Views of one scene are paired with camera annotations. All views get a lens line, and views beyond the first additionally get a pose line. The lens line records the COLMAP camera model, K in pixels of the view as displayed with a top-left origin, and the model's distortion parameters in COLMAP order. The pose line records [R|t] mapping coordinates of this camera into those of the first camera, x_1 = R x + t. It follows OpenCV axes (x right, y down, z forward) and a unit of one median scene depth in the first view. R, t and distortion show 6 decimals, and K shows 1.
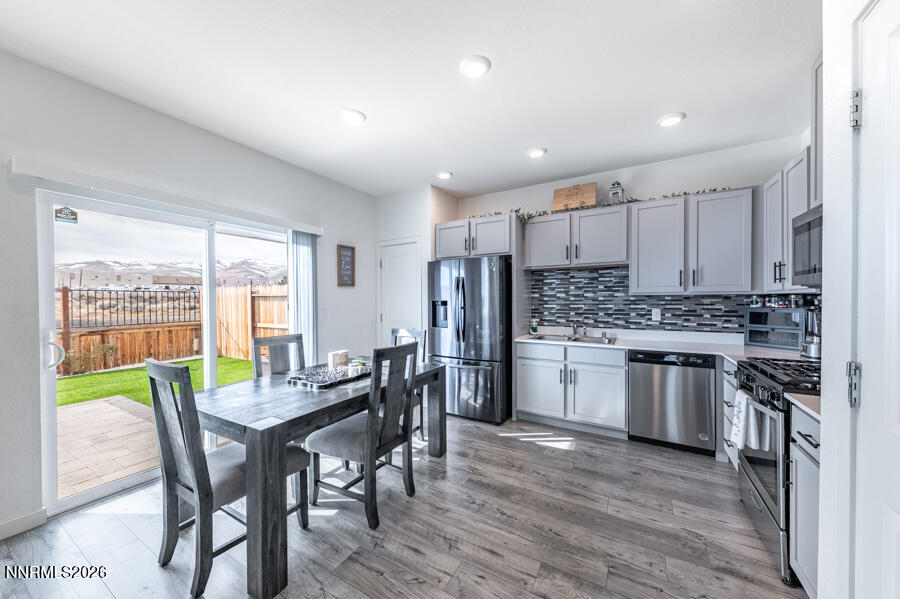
lens RADIAL K [[316.8, 0, 446.7], [0, 316.8, 301.5], [0, 0, 1]] dist [0.013273, -0.001222]
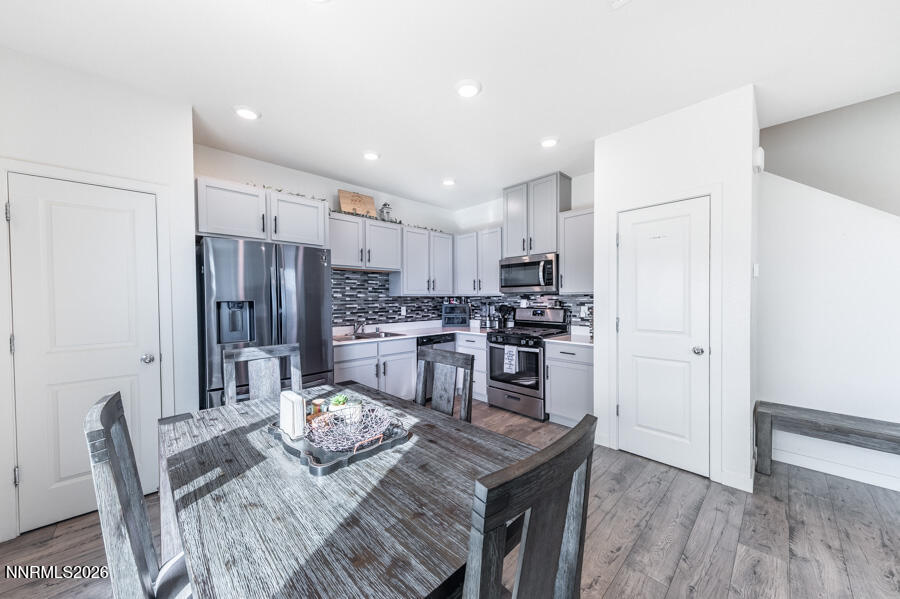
lens RADIAL K [[316.8, 0, 445.8], [0, 316.8, 302.5], [0, 0, 1]] dist [0.013273, -0.001222]
pose [[0.279669, -0.006587, 0.960074, -0.573600], [0.009857, 0.999943, 0.003990, 0.002186], [-0.960046, 0.008348, 0.279718, 0.445068]]
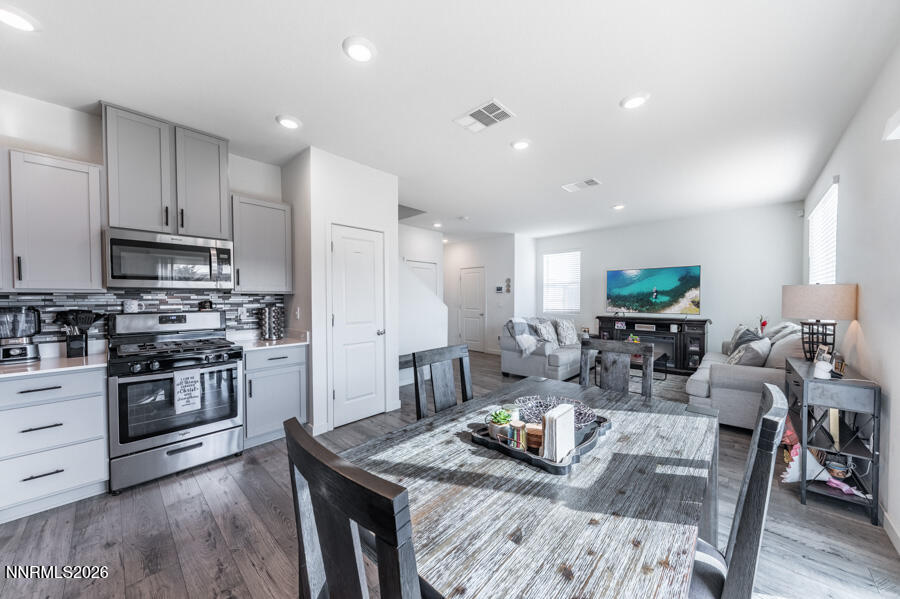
lens RADIAL K [[316.8, 0, 447.4], [0, 316.8, 301.4], [0, 0, 1]] dist [0.013273, -0.001222]
pose [[-0.974561, 0.006432, 0.224029, -0.213189], [0.010233, 0.999823, 0.015807, -0.001094], [-0.223887, 0.017698, -0.974454, 1.079104]]
